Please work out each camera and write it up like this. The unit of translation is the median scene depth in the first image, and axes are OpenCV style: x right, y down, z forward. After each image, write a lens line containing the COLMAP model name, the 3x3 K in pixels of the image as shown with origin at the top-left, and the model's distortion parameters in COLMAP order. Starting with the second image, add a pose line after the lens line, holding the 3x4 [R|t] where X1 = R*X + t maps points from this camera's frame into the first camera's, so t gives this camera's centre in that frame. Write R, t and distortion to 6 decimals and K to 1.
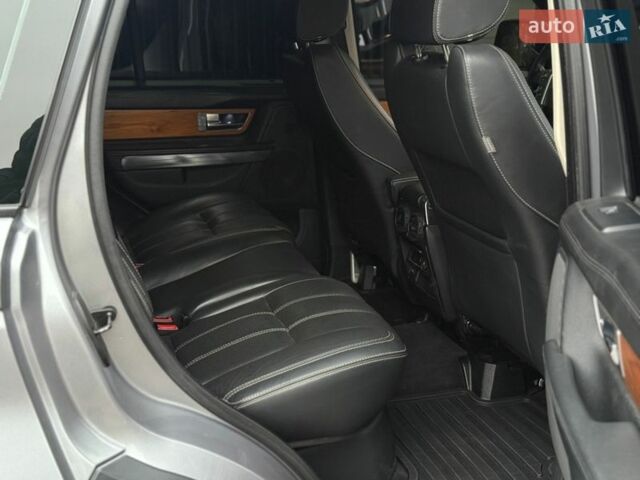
lens RADIAL K [[1330.5, 0, 321.0], [0, 1330.5, 267.6], [0, 0, 1]] dist [0.214600, -0.022429]
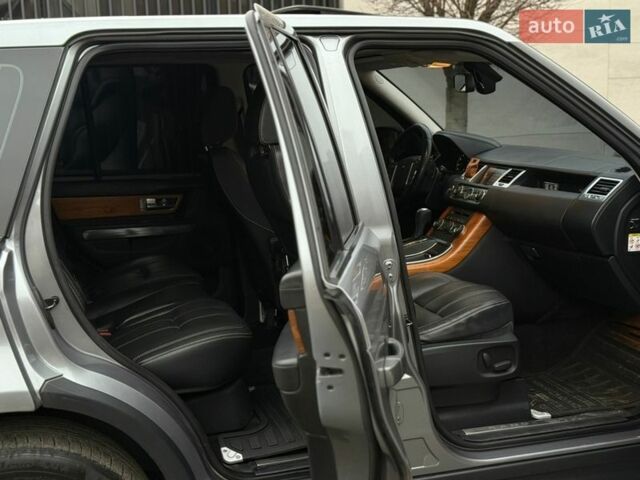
lens RADIAL K [[1360.4, 0, 320.0], [0, 1360.4, 240.0], [0, 0, 1]] dist [0.119750, -0.004841]
pose [[0.999746, -0.021271, -0.007464, 0.170830], [0.020417, 0.994761, -0.100172, 0.119694], [0.009556, 0.099994, 0.994942, -0.657433]]
